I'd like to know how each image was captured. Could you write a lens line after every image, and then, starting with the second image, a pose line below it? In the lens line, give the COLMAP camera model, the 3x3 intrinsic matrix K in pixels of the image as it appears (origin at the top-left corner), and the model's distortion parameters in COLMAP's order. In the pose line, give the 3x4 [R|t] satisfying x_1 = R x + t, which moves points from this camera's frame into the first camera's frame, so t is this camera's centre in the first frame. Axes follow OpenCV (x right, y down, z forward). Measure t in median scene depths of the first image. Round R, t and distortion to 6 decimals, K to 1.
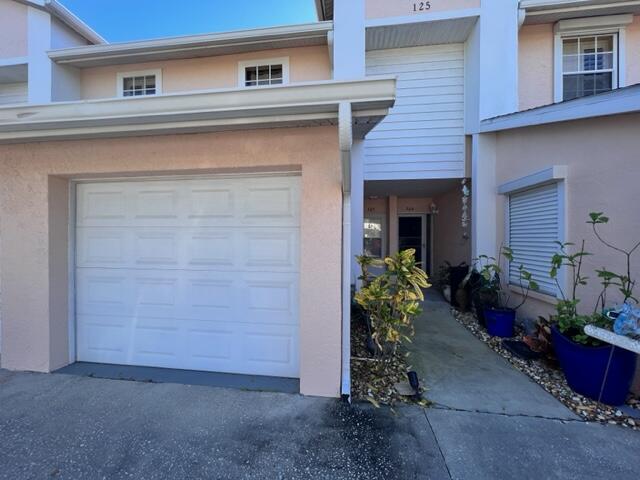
lens RADIAL K [[259.7, 0, 319.4], [0, 259.7, 238.9], [0, 0, 1]] dist [0.002209, 0.000598]
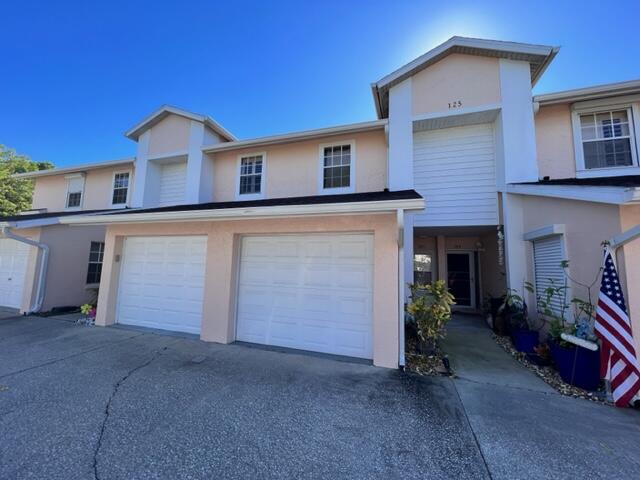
lens RADIAL K [[259.7, 0, 318.9], [0, 259.7, 237.7], [0, 0, 1]] dist [0.002209, 0.000598]
pose [[0.981509, 0.002989, -0.191391, -0.078655], [-0.026318, 0.992489, -0.119466, -0.008237], [0.189597, 0.122294, 0.974216, -0.618005]]
